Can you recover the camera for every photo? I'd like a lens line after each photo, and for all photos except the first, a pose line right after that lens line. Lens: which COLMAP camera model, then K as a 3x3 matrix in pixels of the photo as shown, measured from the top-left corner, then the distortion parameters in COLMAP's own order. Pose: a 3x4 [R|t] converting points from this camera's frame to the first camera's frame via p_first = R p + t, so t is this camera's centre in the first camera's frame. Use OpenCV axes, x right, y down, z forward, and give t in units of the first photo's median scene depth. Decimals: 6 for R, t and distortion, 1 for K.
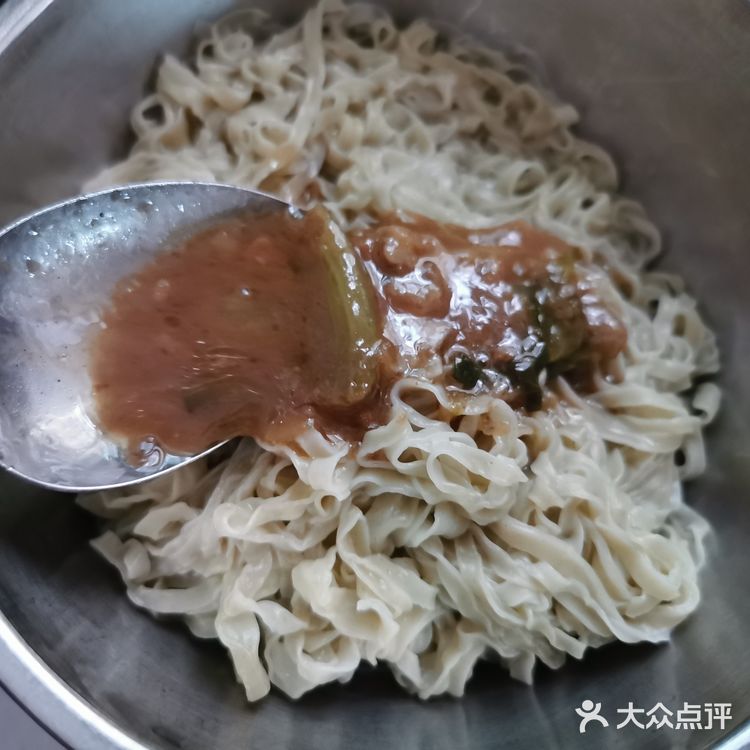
lens RADIAL K [[783.2, 0, 375.1], [0, 783.2, 325.4], [0, 0, 1]] dist [-0.004790, -0.021510]
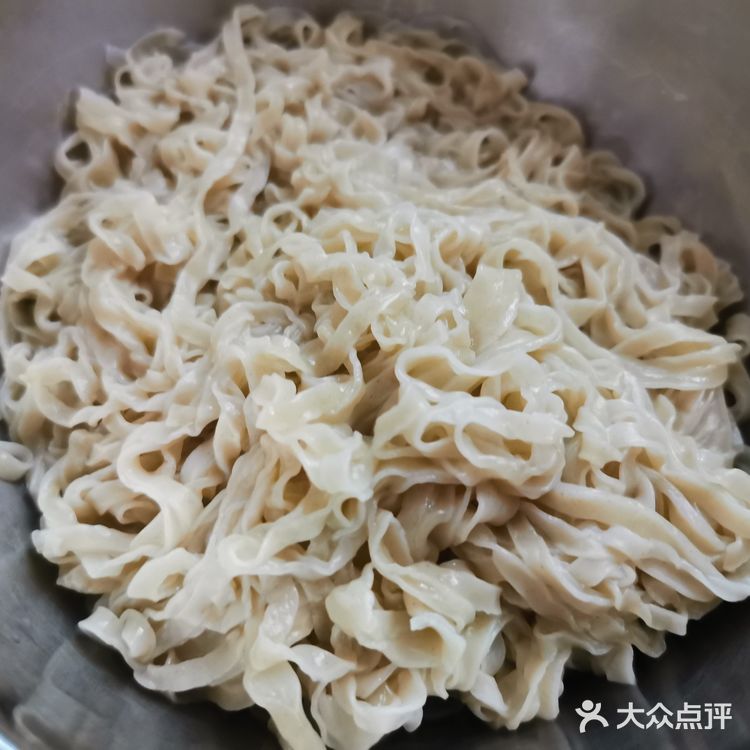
lens RADIAL K [[783.2, 0, 375.1], [0, 783.2, 325.4], [0, 0, 1]] dist [-0.004790, -0.021510]
pose [[0.977880, -0.205860, 0.037038, -0.022729], [0.208747, 0.971696, -0.110599, 0.124065], [-0.013222, 0.115884, 0.993175, 0.134056]]
